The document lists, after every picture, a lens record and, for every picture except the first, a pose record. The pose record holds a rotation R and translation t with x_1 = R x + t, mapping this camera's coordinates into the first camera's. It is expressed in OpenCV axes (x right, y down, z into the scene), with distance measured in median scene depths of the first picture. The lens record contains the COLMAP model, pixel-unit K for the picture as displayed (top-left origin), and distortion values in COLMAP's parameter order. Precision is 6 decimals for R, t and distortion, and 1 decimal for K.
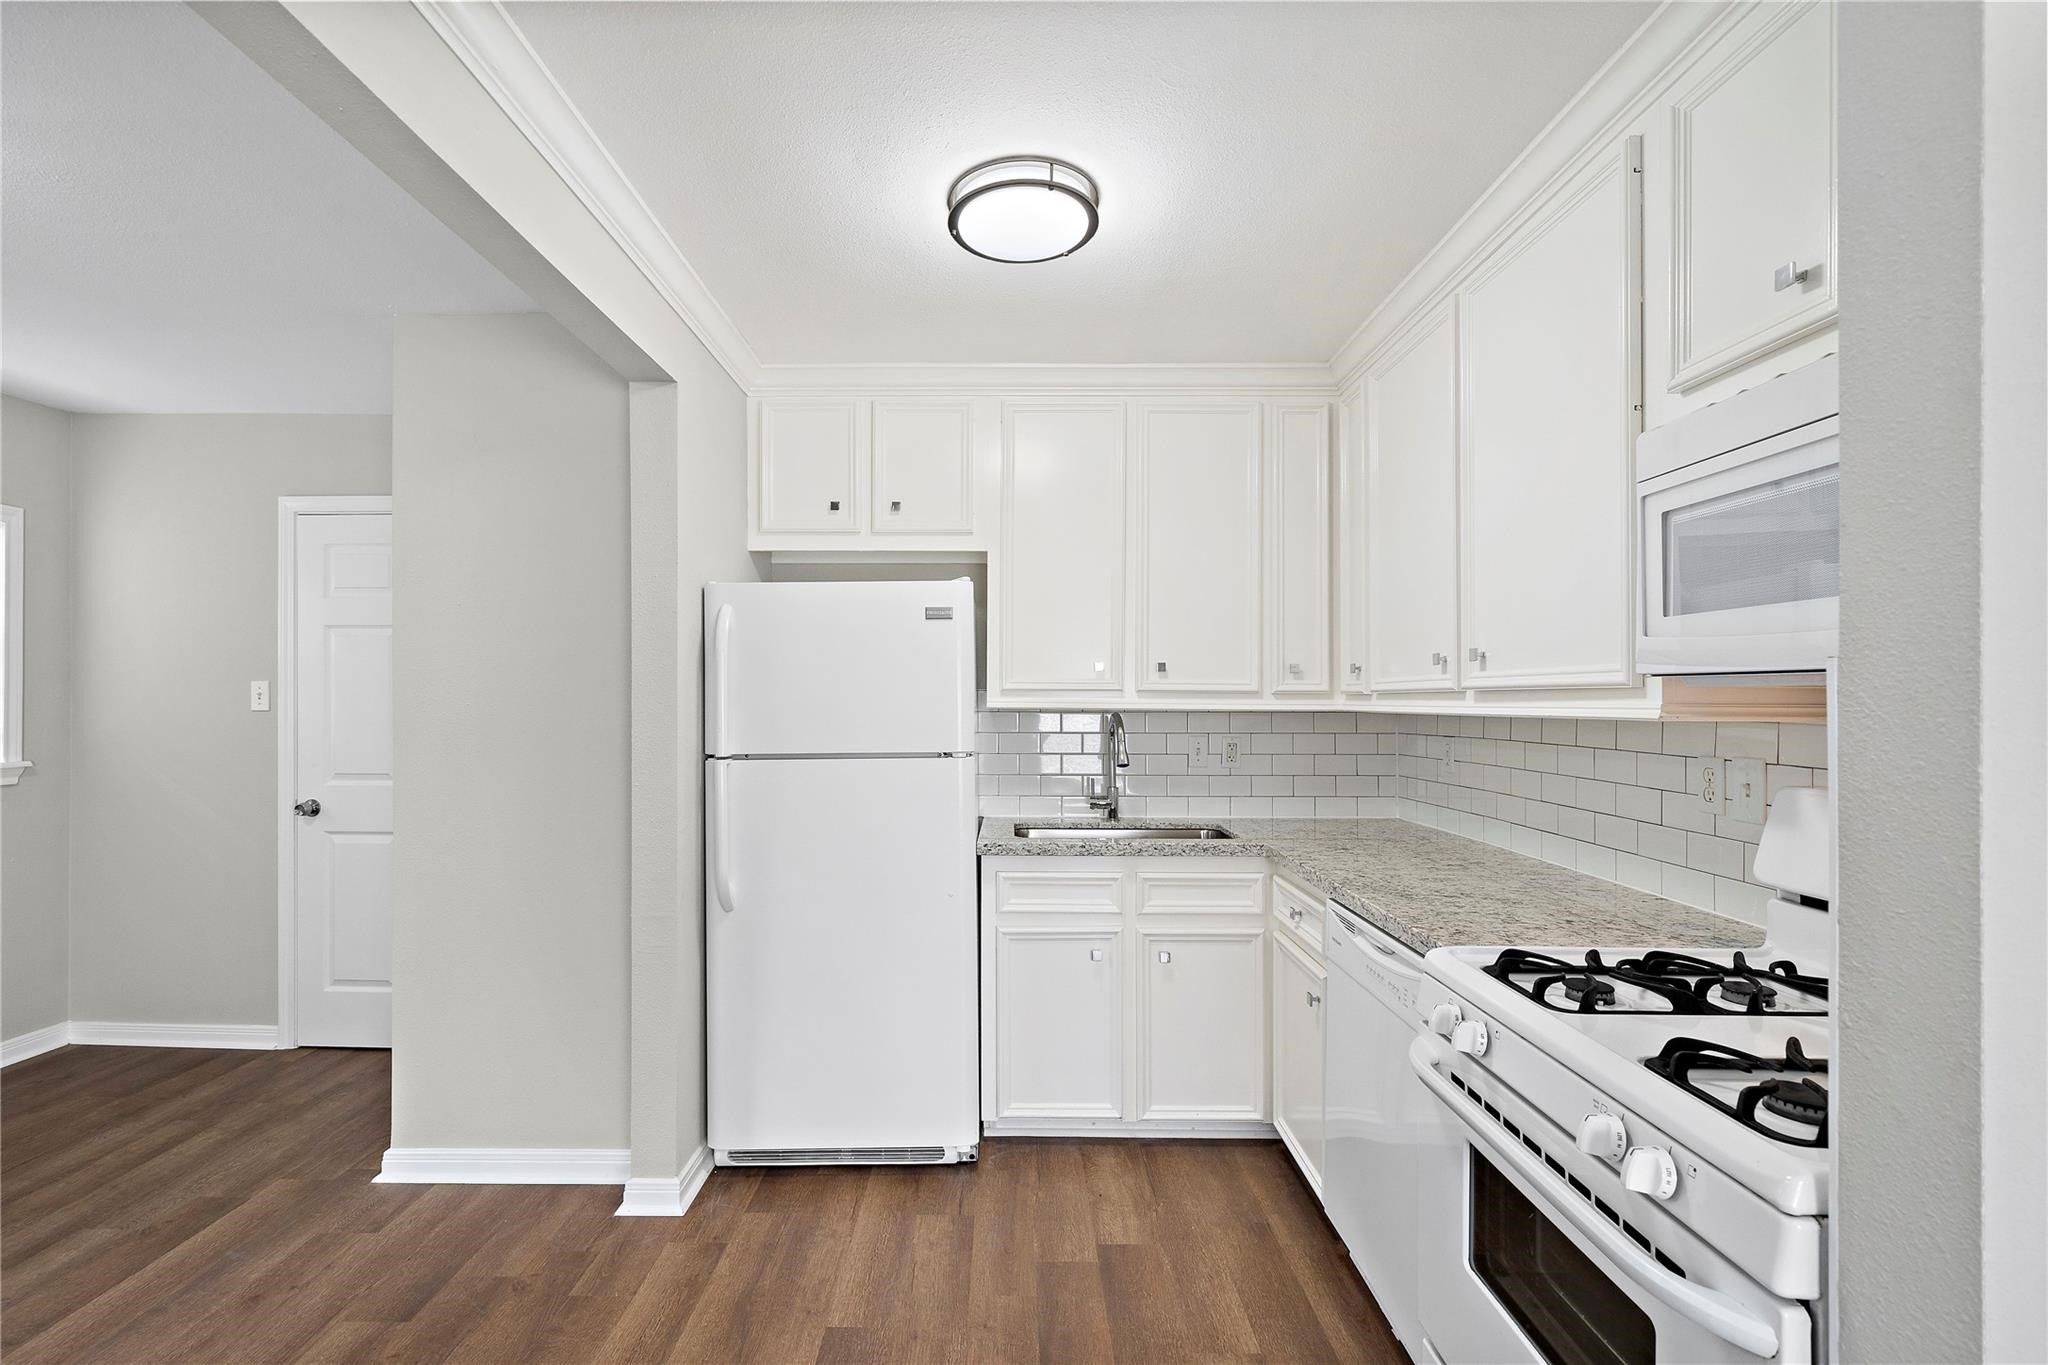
lens RADIAL K [[942.6, 0, 1020.5], [0, 942.6, 694.0], [0, 0, 1]] dist [0.003579, 0.000542]
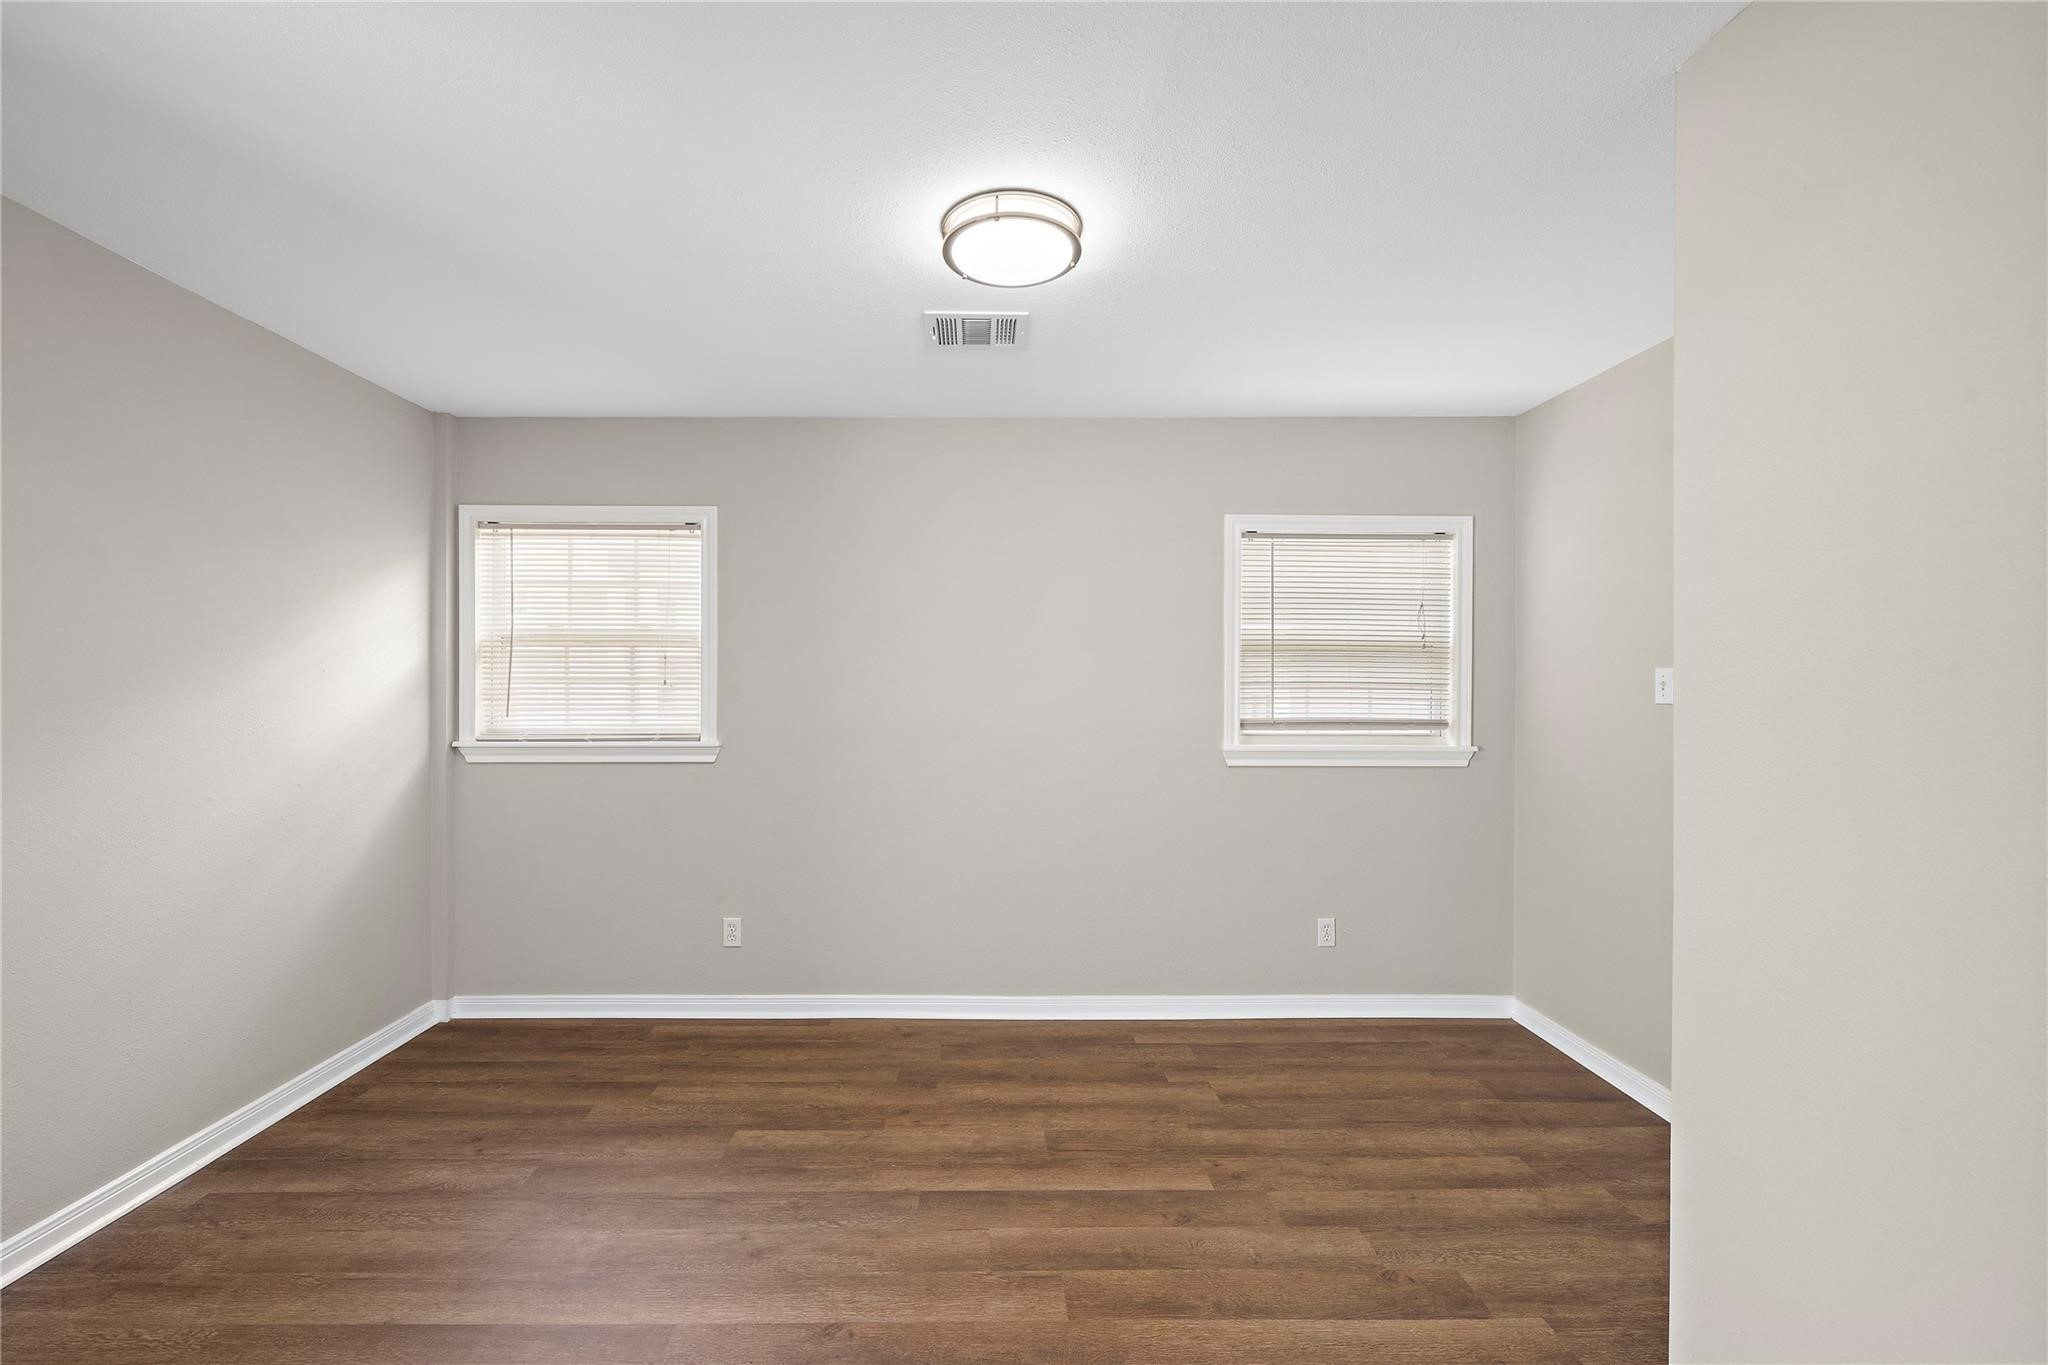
lens RADIAL K [[833.7, 0, 1026.1], [0, 833.7, 688.8], [0, 0, 1]] dist [-0.001455, 0.001250]
pose [[0.027543, -0.003293, -0.999615, -0.074031], [-0.009288, 0.999951, -0.003551, 0.009688], [0.999577, 0.009383, 0.027511, 0.329569]]
